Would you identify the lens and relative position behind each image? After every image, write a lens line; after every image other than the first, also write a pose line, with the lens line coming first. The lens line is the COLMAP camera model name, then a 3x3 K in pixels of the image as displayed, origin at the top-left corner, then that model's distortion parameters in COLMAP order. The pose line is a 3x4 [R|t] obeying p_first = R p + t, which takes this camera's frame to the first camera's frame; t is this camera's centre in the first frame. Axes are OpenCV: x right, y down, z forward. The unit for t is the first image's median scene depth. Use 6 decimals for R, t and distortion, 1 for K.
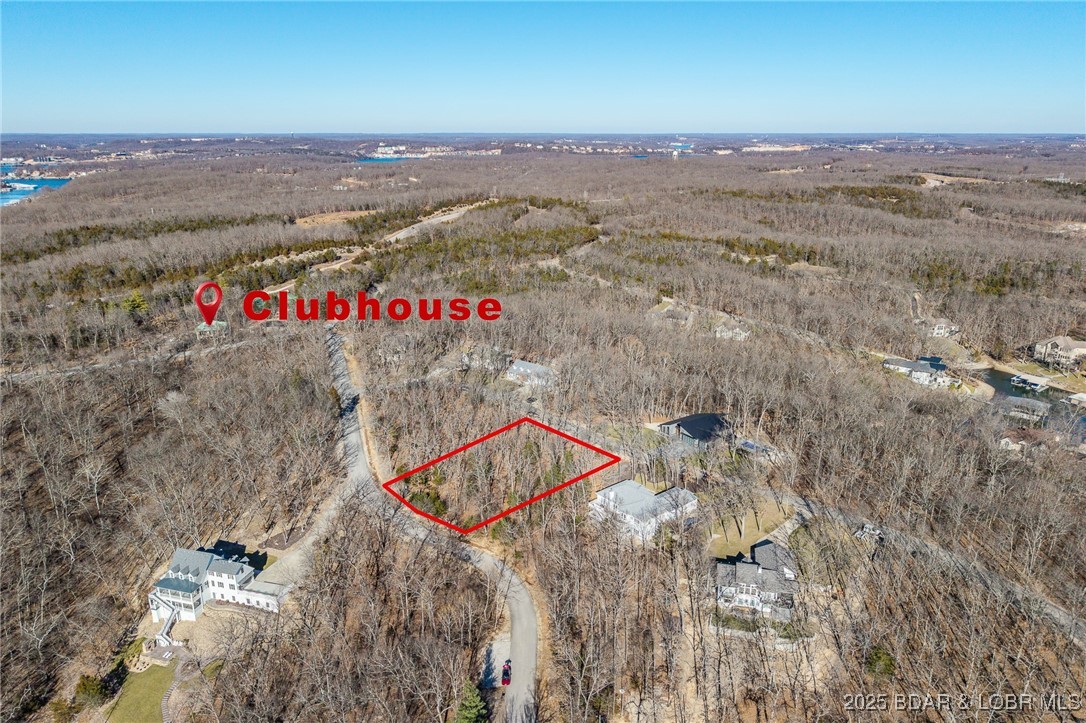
lens RADIAL K [[742.4, 0, 542.9], [0, 742.4, 357.1], [0, 0, 1]] dist [0.018238, -0.001230]
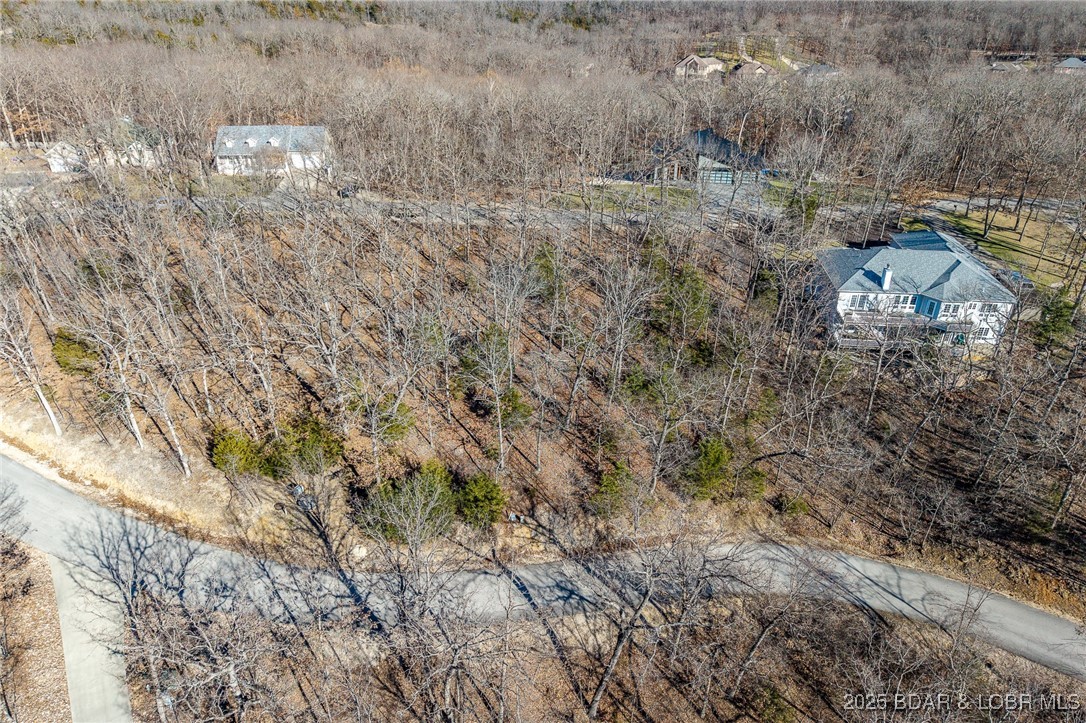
lens RADIAL K [[742.4, 0, 540.9], [0, 742.4, 356.4], [0, 0, 1]] dist [0.018238, -0.001230]
pose [[0.706765, -0.335106, 0.623047, -0.287265], [0.203560, 0.939780, 0.274549, 0.063436], [-0.677530, -0.067214, 0.732417, 0.726133]]
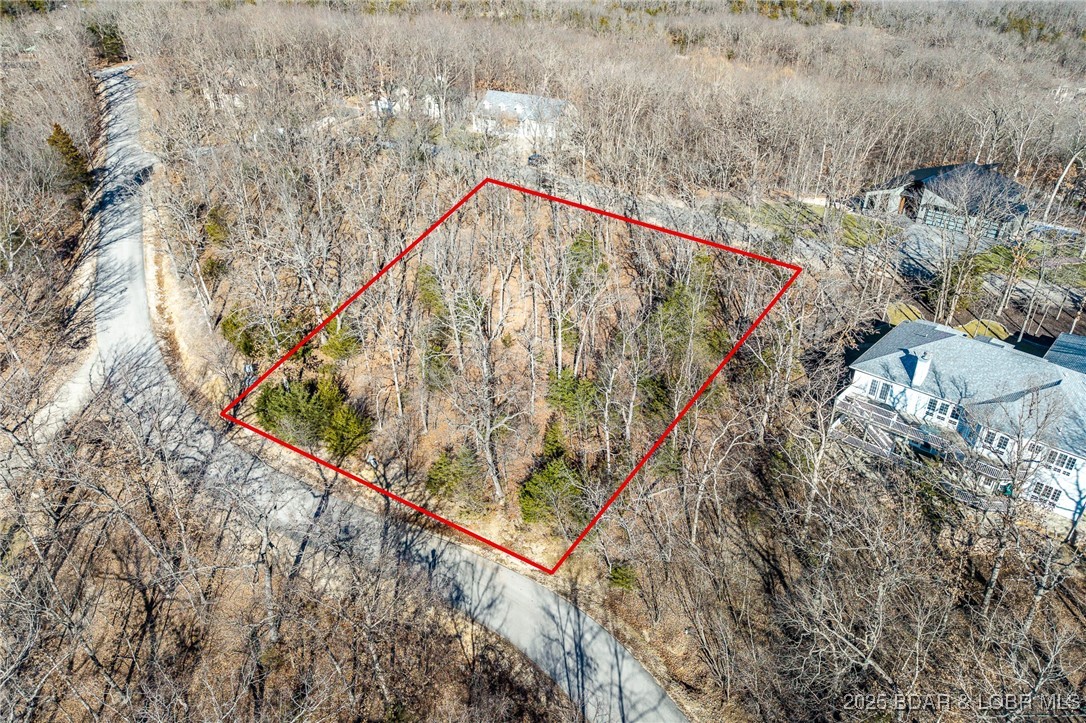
lens RADIAL K [[742.4, 0, 542.3], [0, 742.4, 367.5], [0, 0, 1]] dist [0.018238, -0.001230]
pose [[0.993227, -0.049435, 0.105149, -0.082500], [0.026098, 0.976768, 0.212705, 0.102874], [-0.113221, -0.208520, 0.971442, 0.640407]]
